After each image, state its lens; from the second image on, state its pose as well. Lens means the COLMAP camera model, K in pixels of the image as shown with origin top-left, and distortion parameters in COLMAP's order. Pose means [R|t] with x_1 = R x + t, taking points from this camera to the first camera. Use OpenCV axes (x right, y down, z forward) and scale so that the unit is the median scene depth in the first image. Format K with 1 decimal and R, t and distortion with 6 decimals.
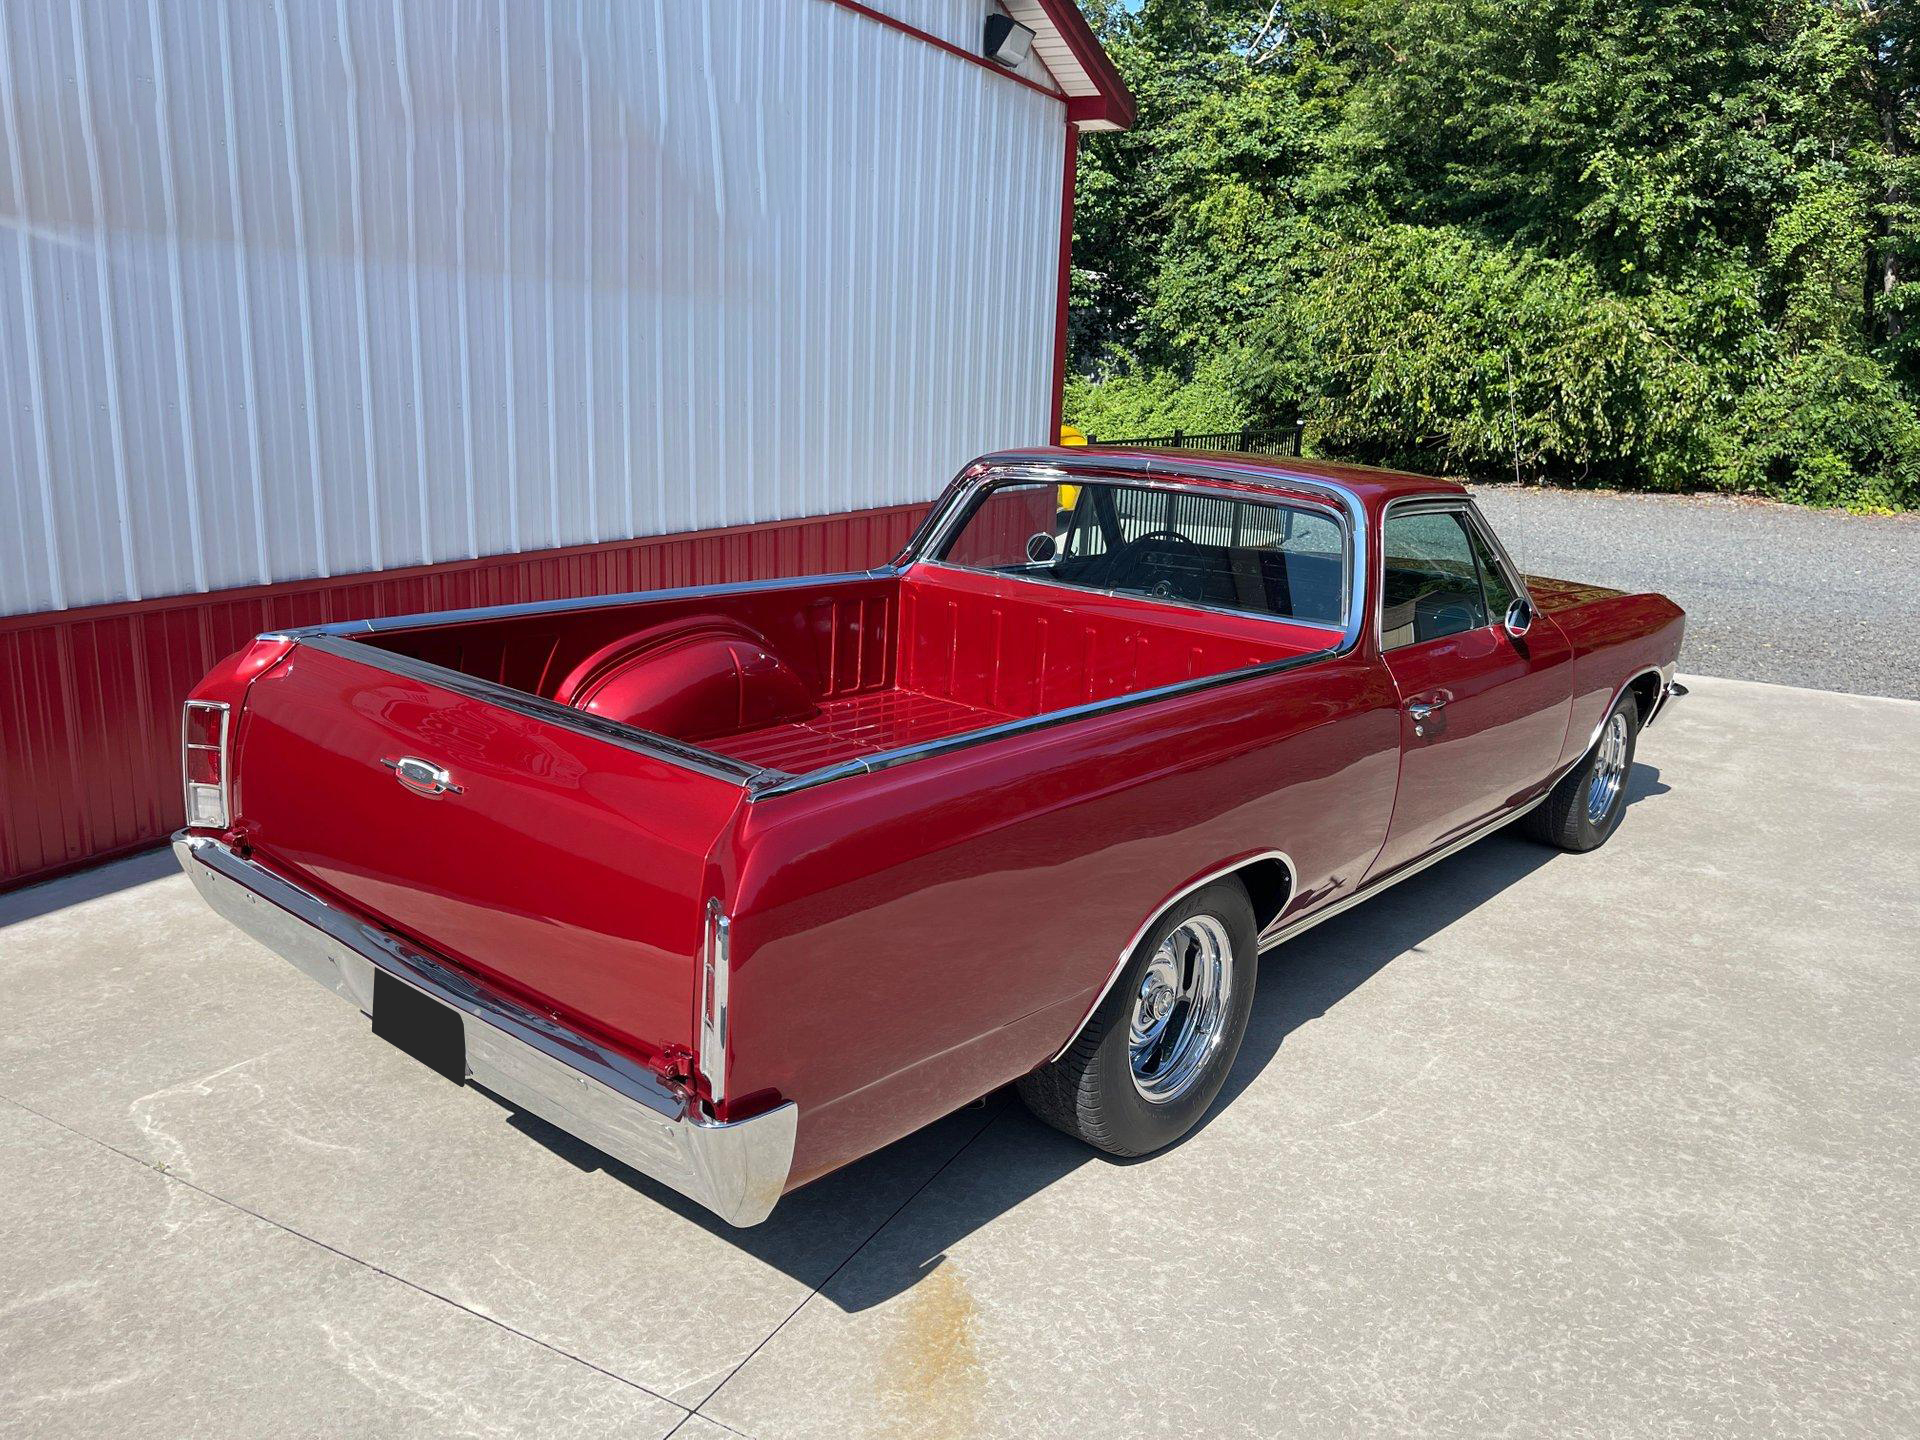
lens RADIAL K [[1451.6, 0, 955.2], [0, 1451.6, 726.2], [0, 0, 1]] dist [0.083685, -0.115136]
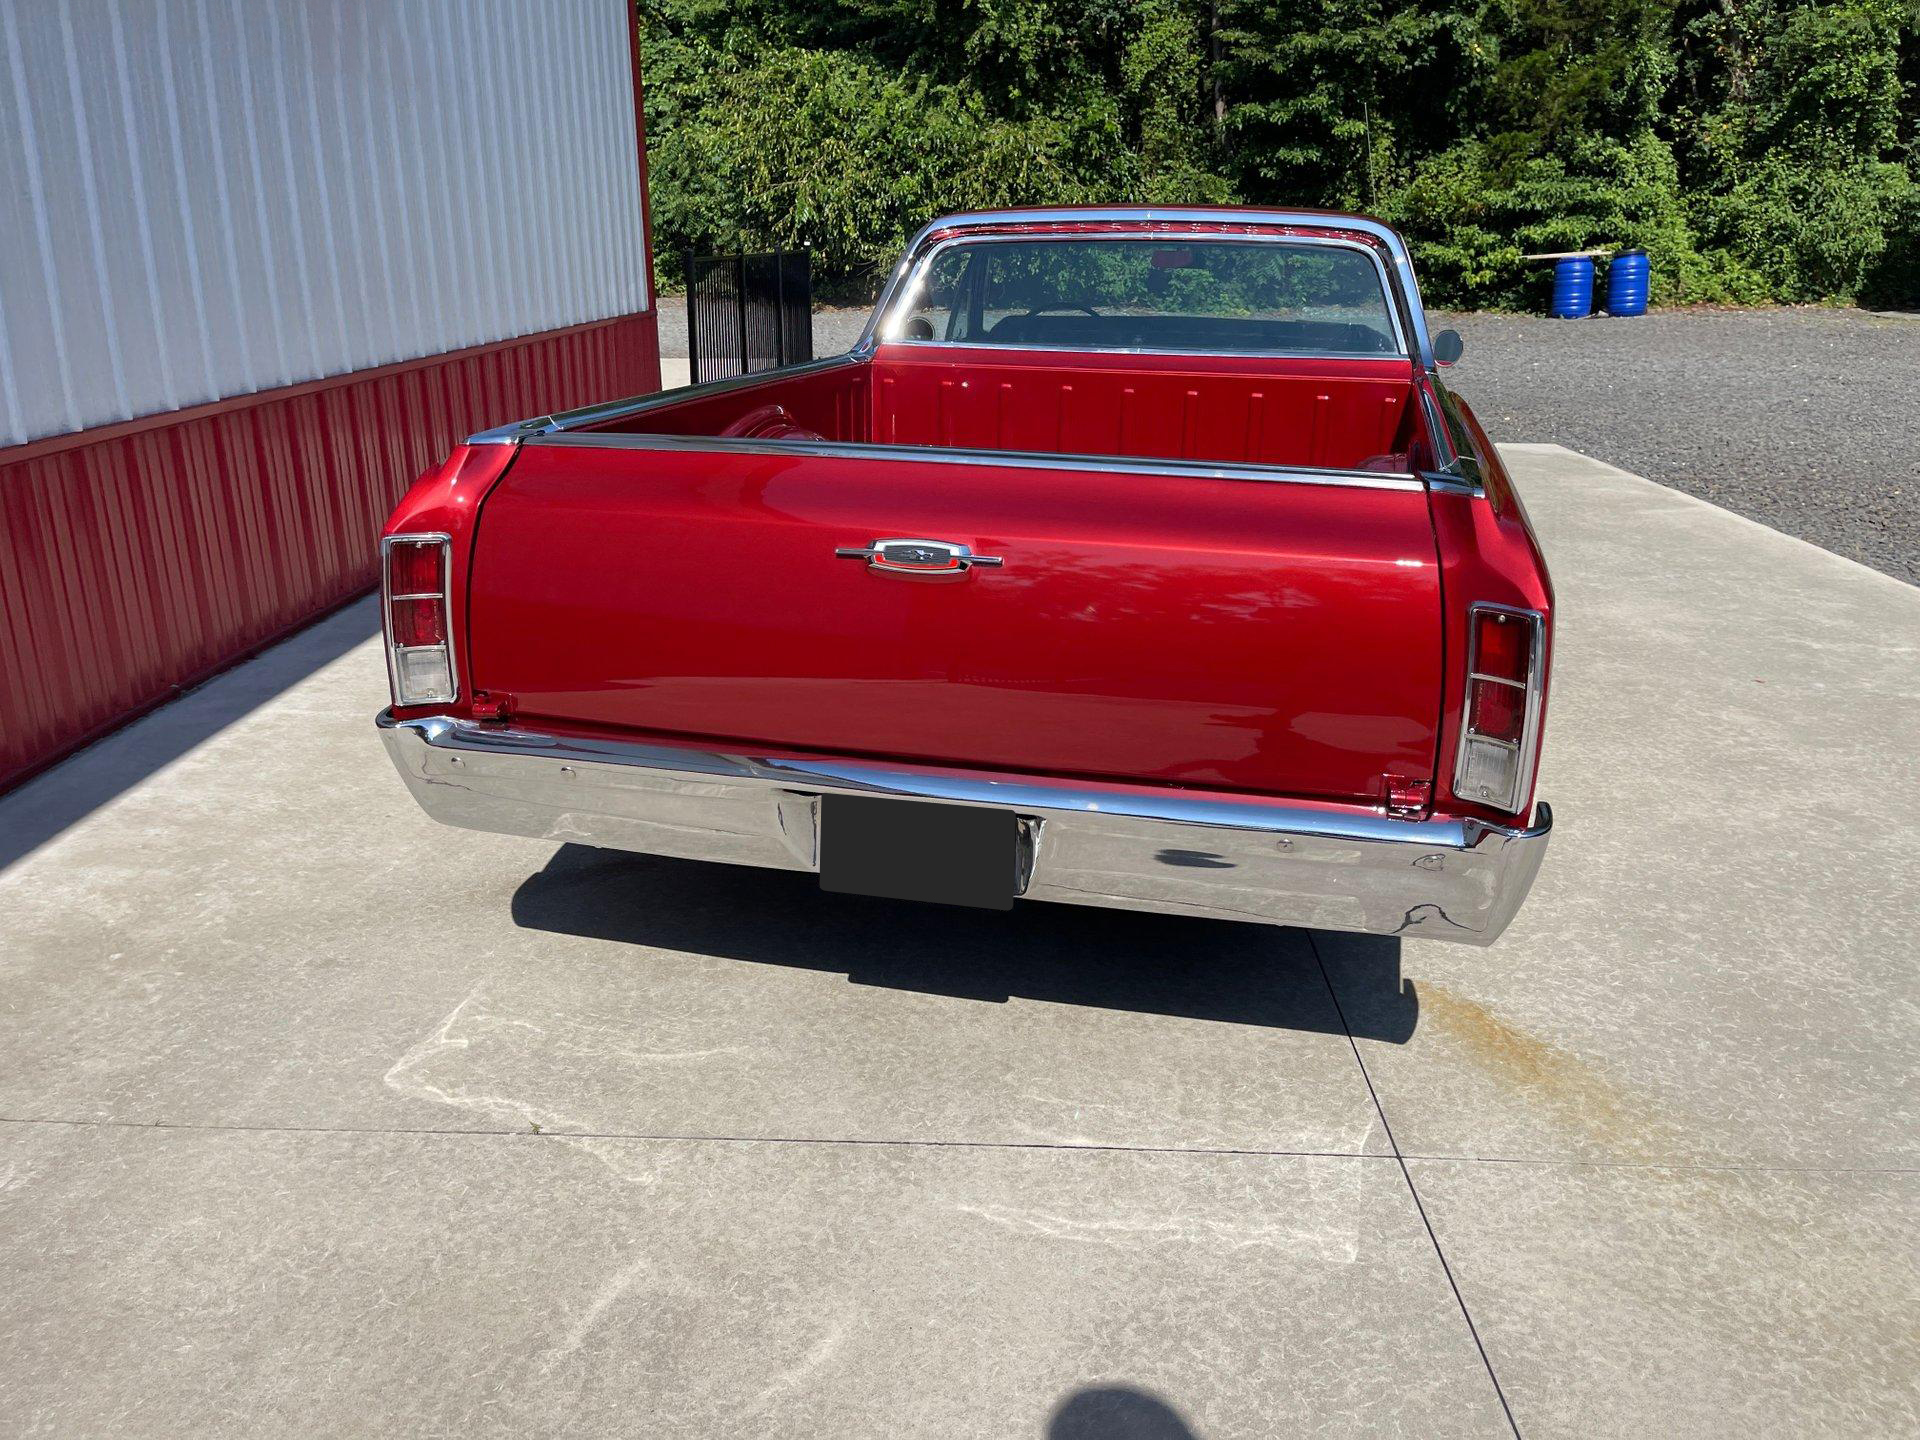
lens RADIAL K [[1451.6, 0, 986.5], [0, 1451.6, 717.7], [0, 0, 1]] dist [0.083685, -0.115136]
pose [[0.894005, -0.173988, 0.412896, -0.379921], [0.136434, 0.983474, 0.119012, 0.016864], [-0.426779, -0.050065, 0.902969, 0.132597]]
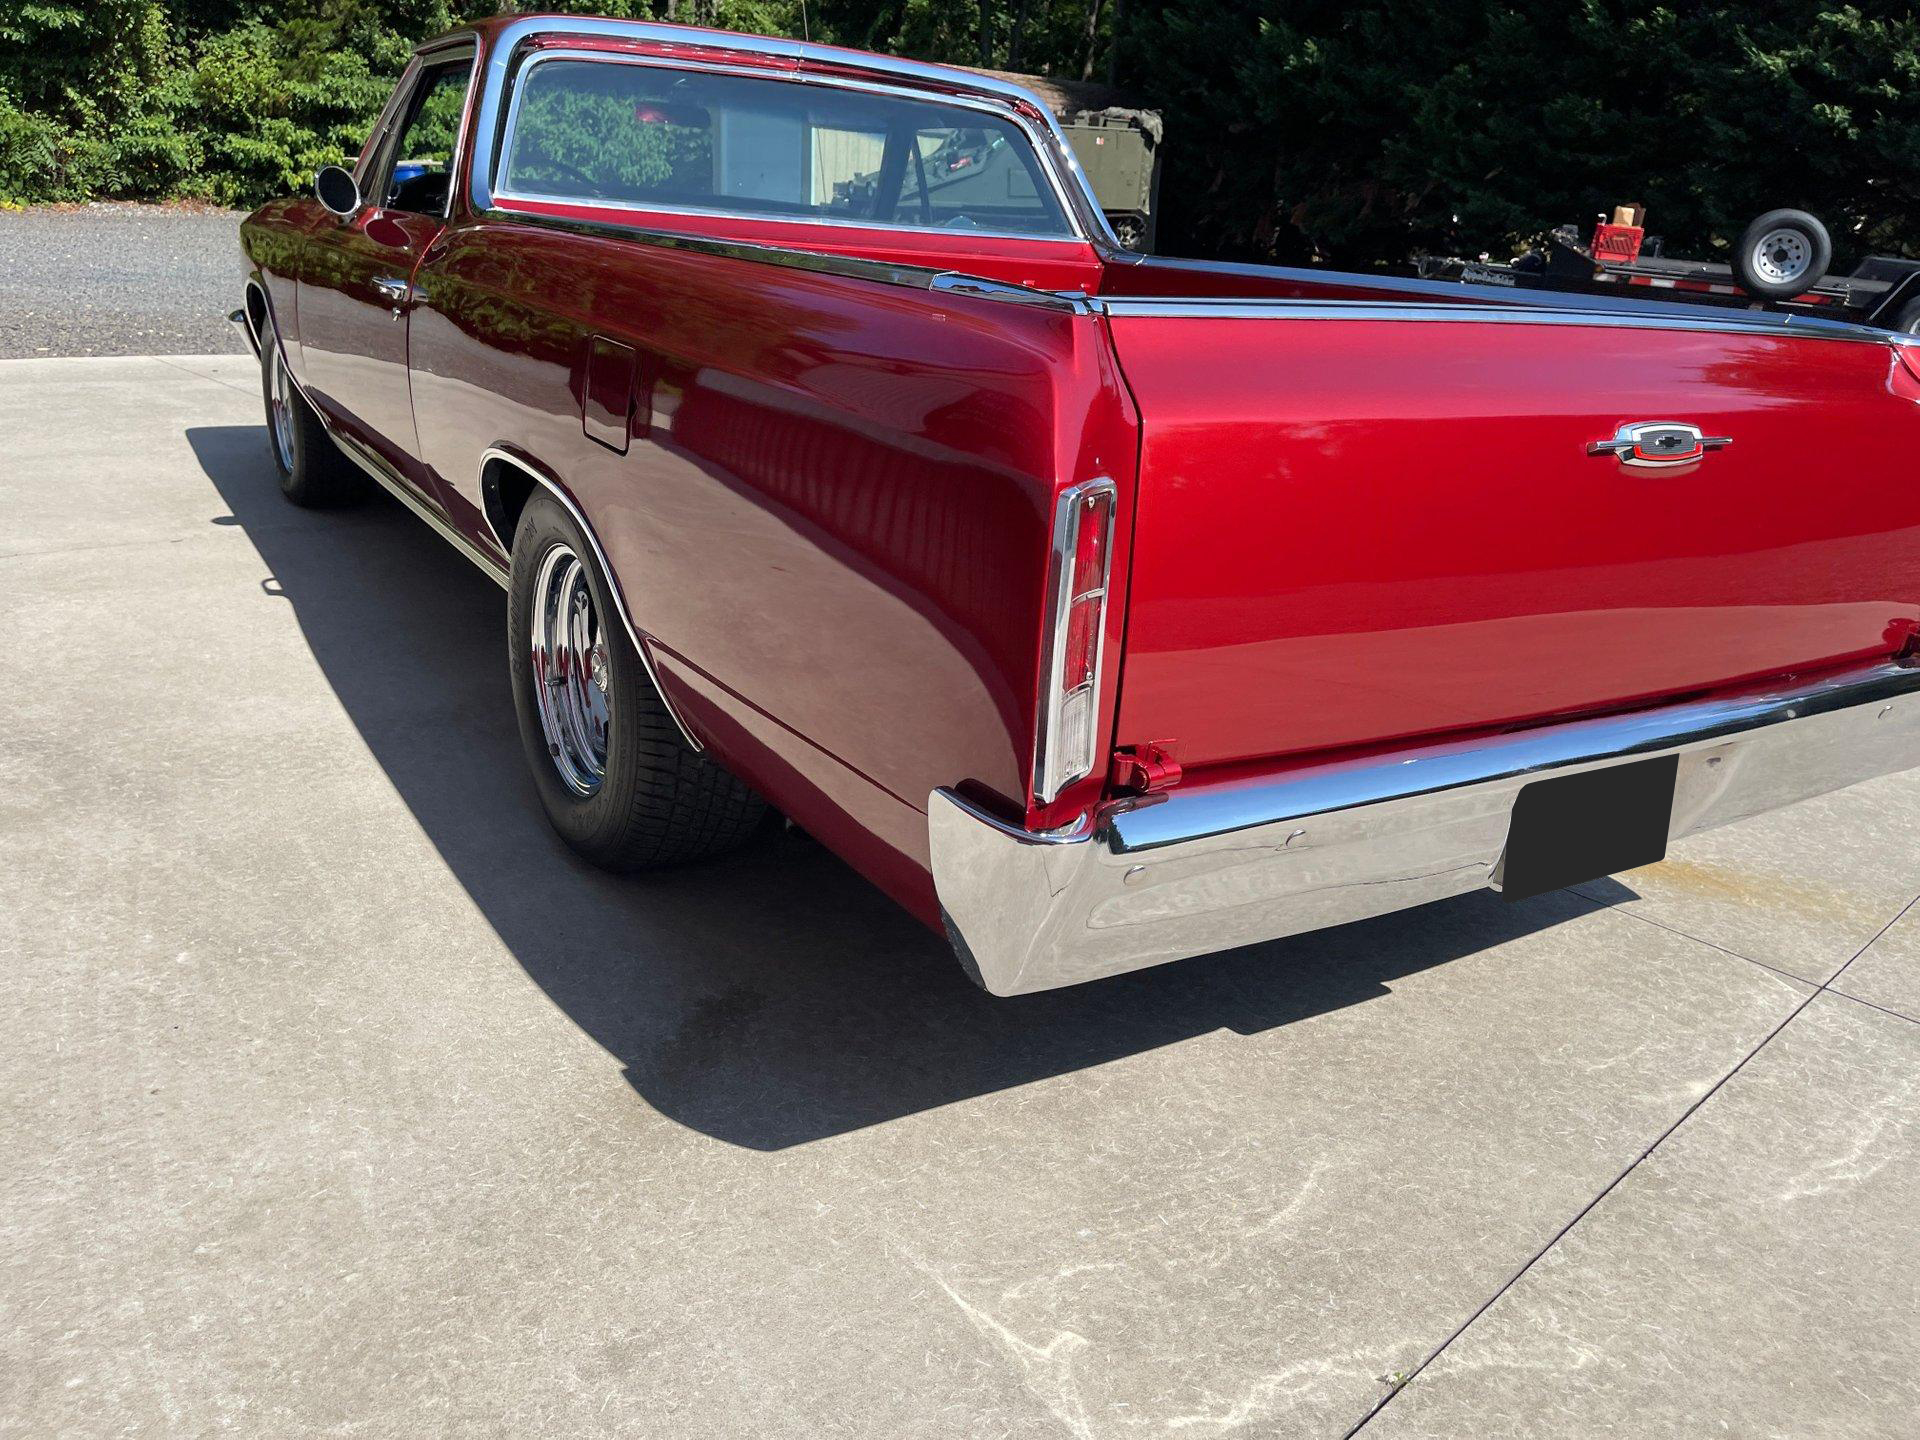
lens RADIAL K [[1451.6, 0, 991.1], [0, 1451.6, 726.8], [0, 0, 1]] dist [0.083685, -0.115136]
pose [[0.293045, -0.338506, 0.894169, -0.595119], [0.167718, 0.938925, 0.300483, -0.052218], [-0.941273, 0.061913, 0.331920, 0.593536]]
